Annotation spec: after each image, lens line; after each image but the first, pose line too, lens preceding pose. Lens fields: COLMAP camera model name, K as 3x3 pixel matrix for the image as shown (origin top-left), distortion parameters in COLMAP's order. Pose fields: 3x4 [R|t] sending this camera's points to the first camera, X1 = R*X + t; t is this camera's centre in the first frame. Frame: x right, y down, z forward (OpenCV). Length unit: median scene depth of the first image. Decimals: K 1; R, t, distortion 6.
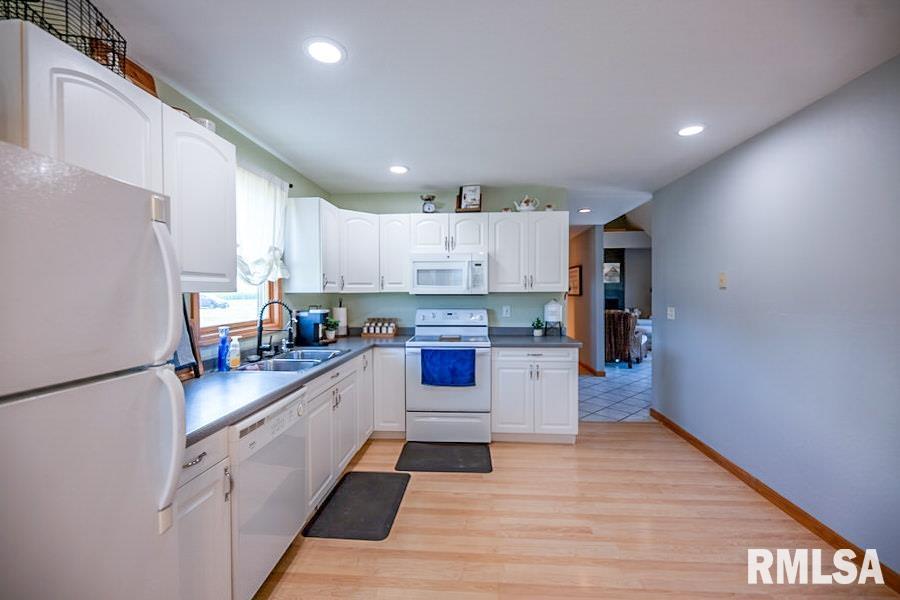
lens RADIAL K [[369.4, 0, 452.4], [0, 369.4, 297.0], [0, 0, 1]] dist [-0.001431, -0.000092]
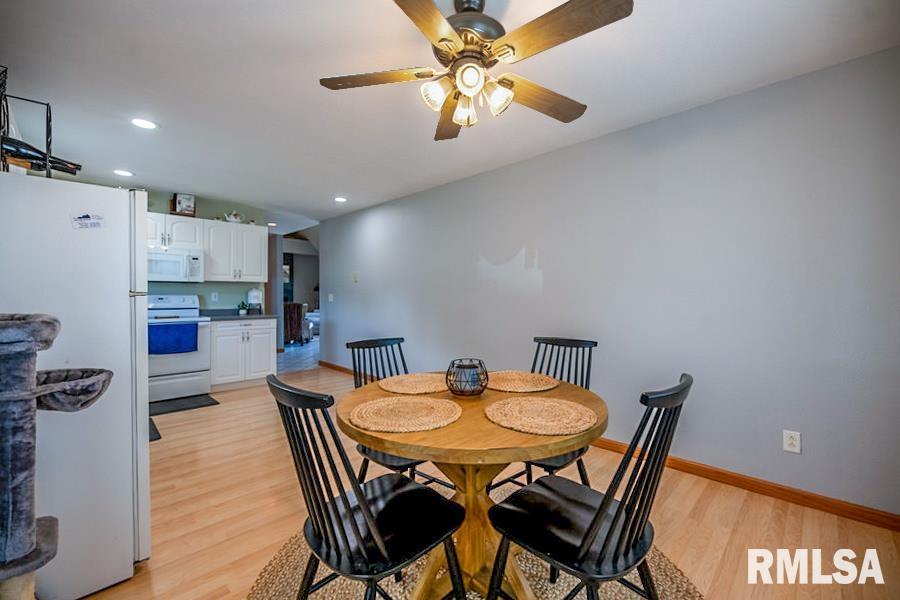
lens RADIAL K [[376.3, 0, 448.5], [0, 376.3, 296.7], [0, 0, 1]] dist [-0.001686, -0.000175]
pose [[0.664603, 0.002689, 0.747191, -0.321459], [0.005525, 0.999948, -0.008513, 0.059807], [-0.747176, 0.009786, 0.664554, -0.520618]]
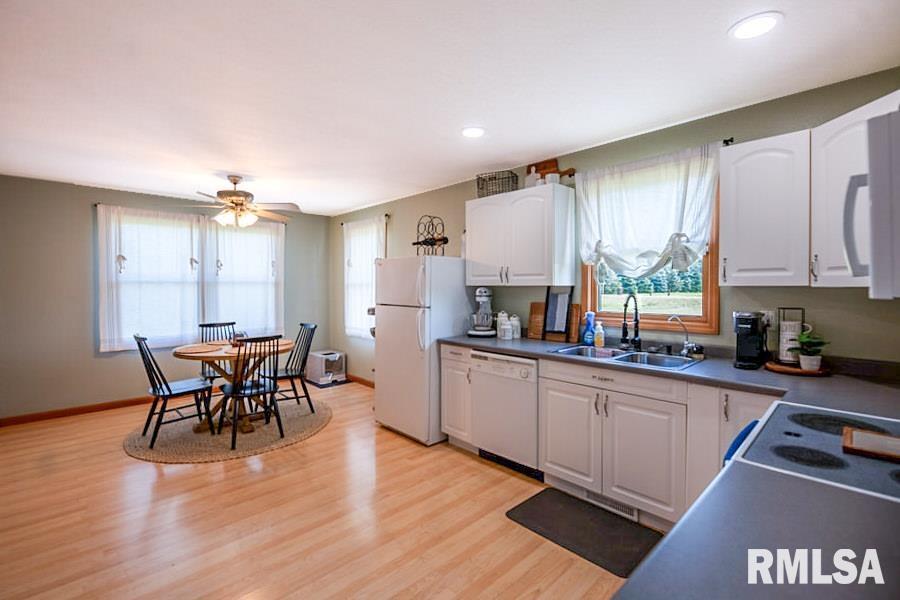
lens RADIAL K [[402.7, 0, 451.2], [0, 402.7, 288.9], [0, 0, 1]] dist [-0.000685, -0.000089]
pose [[-0.677466, 0.012228, -0.735452, 0.459504], [-0.004341, 0.999778, 0.020621, -0.016957], [0.735541, 0.017163, -0.677263, 0.981907]]
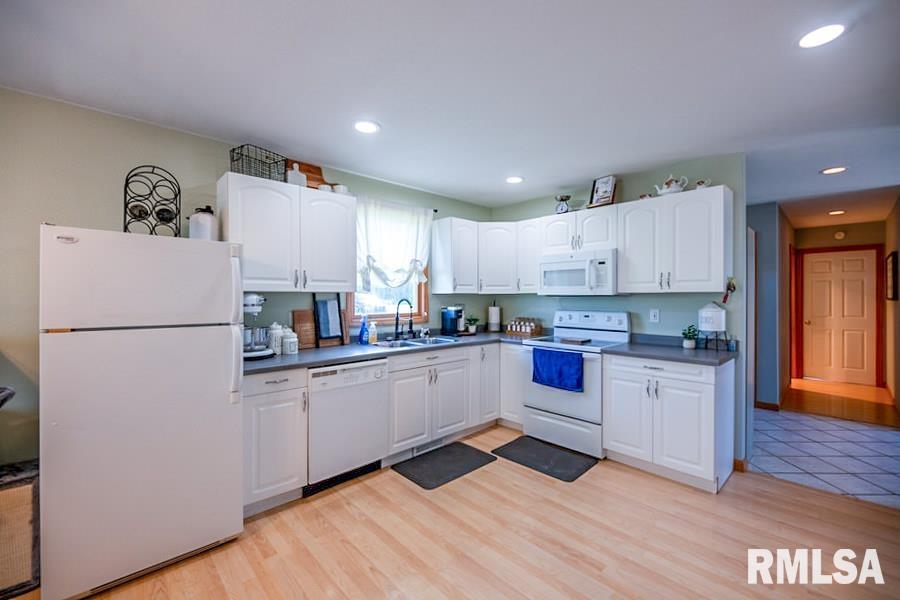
lens RADIAL K [[371.8, 0, 453.2], [0, 371.8, 296.8], [0, 0, 1]] dist [-0.000304, 0.000066]
pose [[0.735466, 0.004444, -0.677547, 0.425771], [-0.011275, 0.999920, -0.005681, 0.005834], [0.677467, 0.011817, 0.735458, 0.073597]]
